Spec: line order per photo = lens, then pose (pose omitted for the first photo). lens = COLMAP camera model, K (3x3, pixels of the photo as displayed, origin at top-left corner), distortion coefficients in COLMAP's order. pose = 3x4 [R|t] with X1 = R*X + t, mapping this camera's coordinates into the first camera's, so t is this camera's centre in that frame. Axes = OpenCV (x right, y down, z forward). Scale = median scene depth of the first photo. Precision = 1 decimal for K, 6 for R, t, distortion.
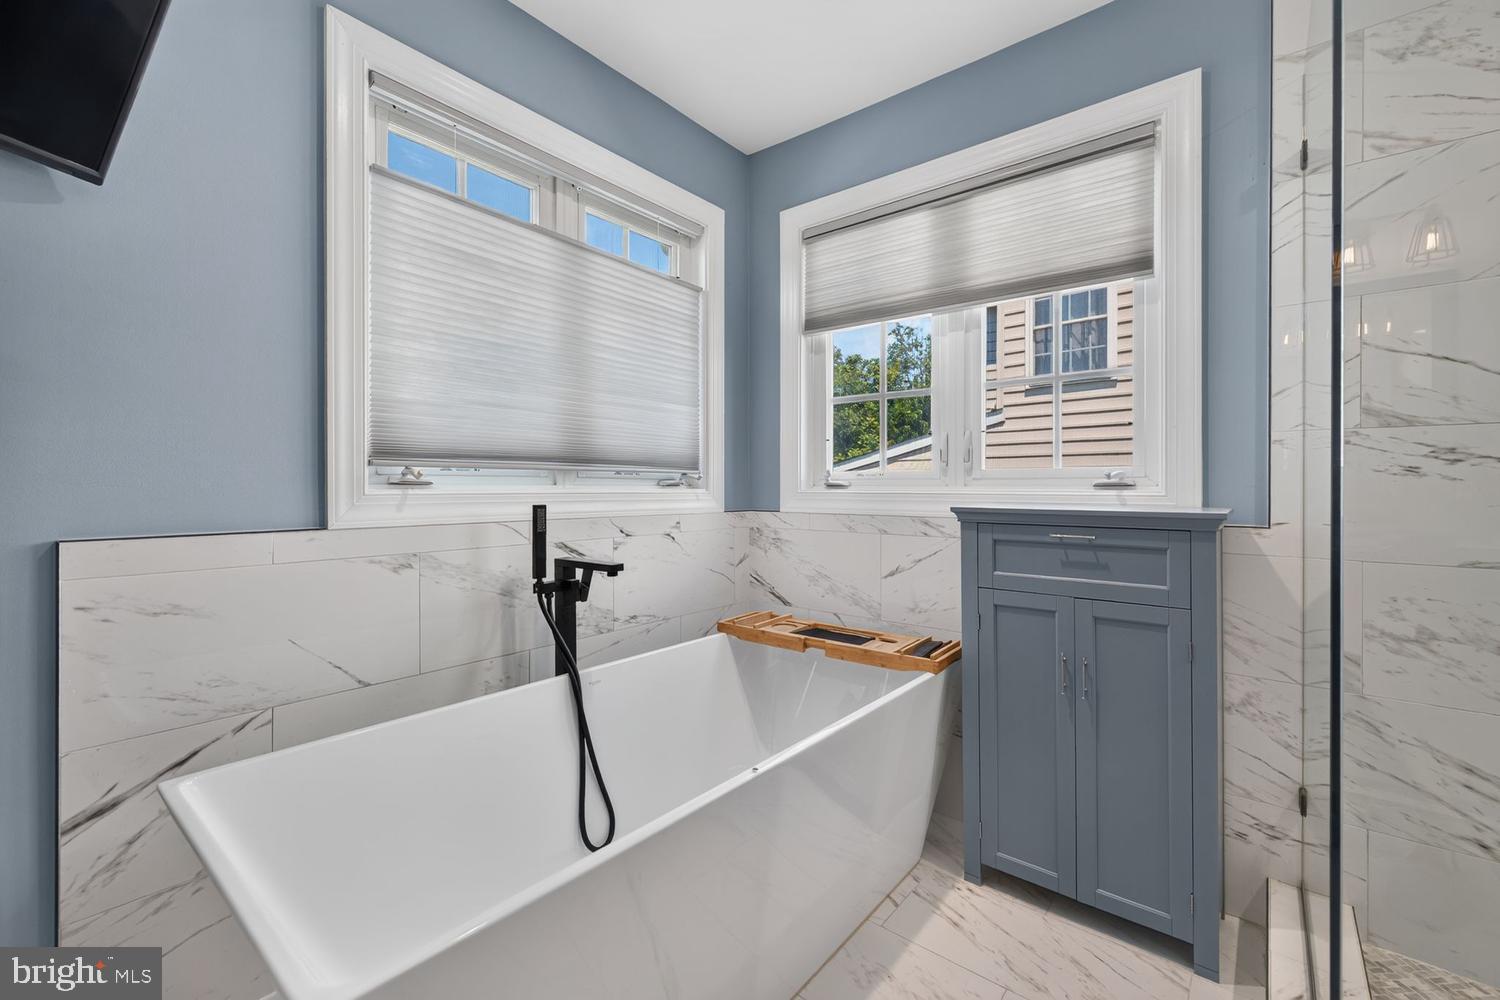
lens RADIAL K [[627.9, 0, 752.3], [0, 627.9, 486.4], [0, 0, 1]] dist [0.016180, -0.002703]
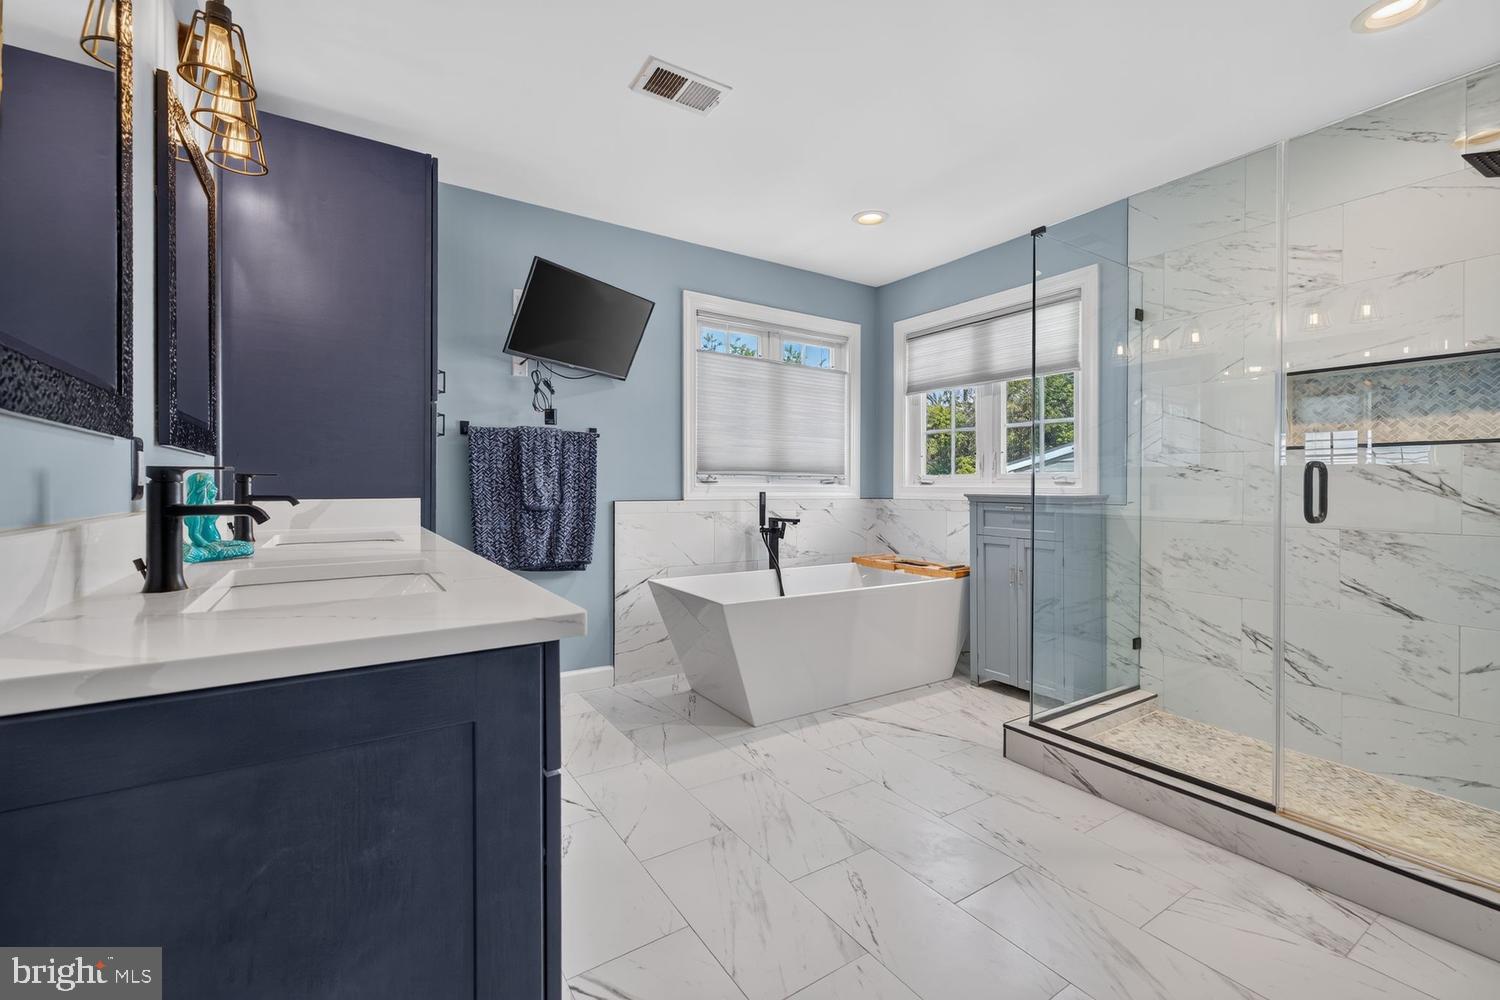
lens RADIAL K [[627.9, 0, 750.2], [0, 627.9, 490.0], [0, 0, 1]] dist [0.016180, -0.002703]
pose [[0.952174, 0.003926, -0.305533, 0.268594], [-0.002256, 0.999981, 0.005818, 0.009855], [0.305549, -0.004850, 0.952164, -1.020005]]
